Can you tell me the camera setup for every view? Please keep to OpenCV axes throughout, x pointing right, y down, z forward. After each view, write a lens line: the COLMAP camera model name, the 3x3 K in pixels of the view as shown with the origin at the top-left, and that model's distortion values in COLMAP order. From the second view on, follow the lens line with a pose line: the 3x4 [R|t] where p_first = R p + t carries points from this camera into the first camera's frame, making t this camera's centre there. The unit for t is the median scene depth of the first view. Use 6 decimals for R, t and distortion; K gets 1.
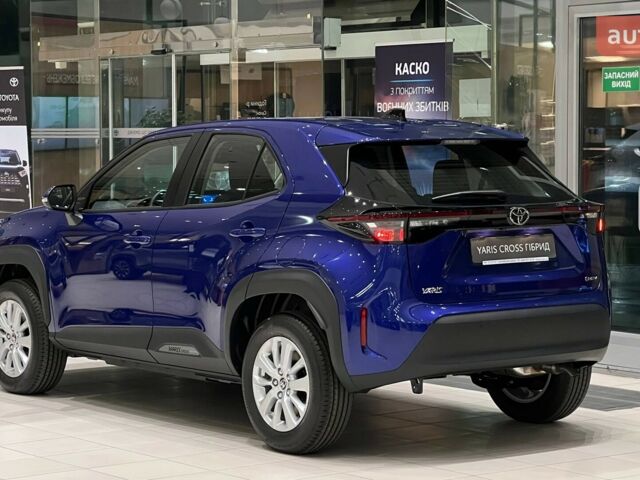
lens RADIAL K [[1852.0, 0, 273.4], [0, 1852.0, 240.6], [0, 0, 1]] dist [0.149509, 0.594862]
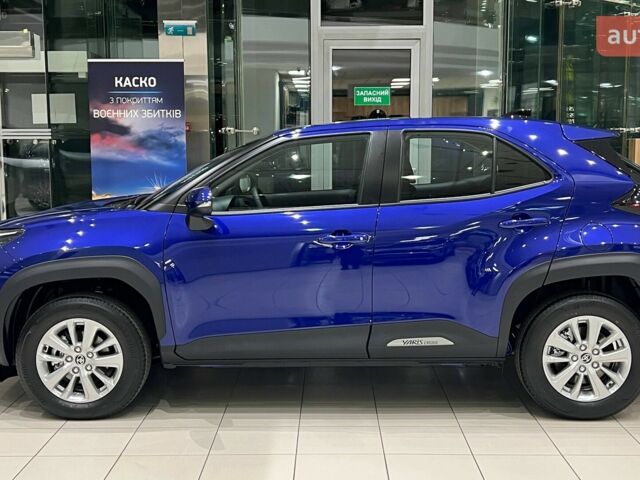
lens RADIAL K [[997.5, 0, 320.0], [0, 997.5, 240.0], [0, 0, 1]] dist [0.017439, 0.014169]
pose [[0.620149, -0.078491, 0.780547, -0.405494], [0.047696, 0.996914, 0.062354, -0.027751], [-0.783033, -0.001440, 0.621979, 0.556390]]
